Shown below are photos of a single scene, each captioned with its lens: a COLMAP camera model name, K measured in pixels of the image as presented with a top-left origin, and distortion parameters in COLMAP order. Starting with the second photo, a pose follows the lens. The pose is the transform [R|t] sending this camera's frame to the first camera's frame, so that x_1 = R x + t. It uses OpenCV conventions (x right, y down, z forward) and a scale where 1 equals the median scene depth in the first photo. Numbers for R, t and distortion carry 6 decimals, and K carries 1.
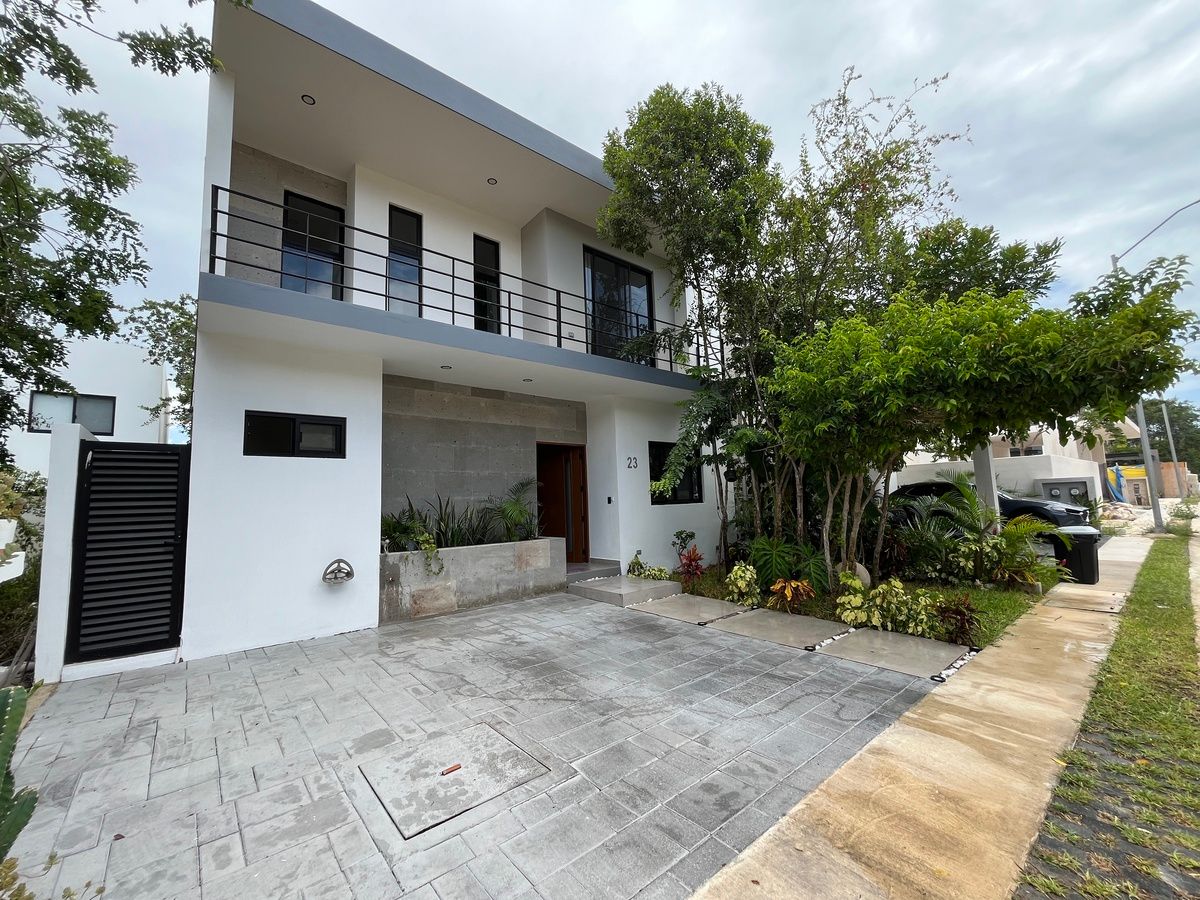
lens RADIAL K [[485.7, 0, 599.8], [0, 485.7, 446.3], [0, 0, 1]] dist [-0.001936, 0.000310]
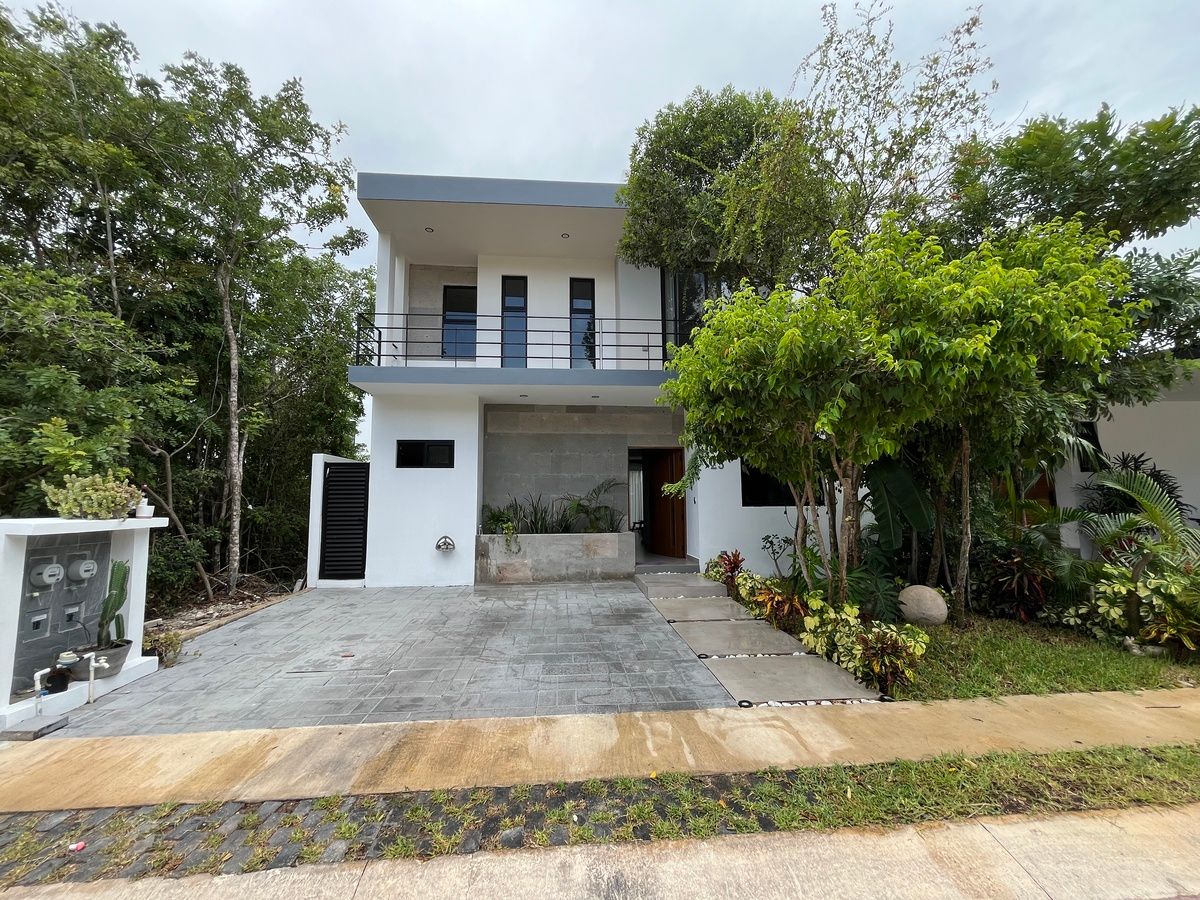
lens RADIAL K [[485.7, 0, 595.3], [0, 485.7, 450.4], [0, 0, 1]] dist [-0.001936, 0.000310]
pose [[0.815173, -0.031394, -0.578366, 0.782525], [0.045222, 0.998932, 0.009514, -0.026834], [0.577449, -0.033911, 0.815722, 0.060644]]
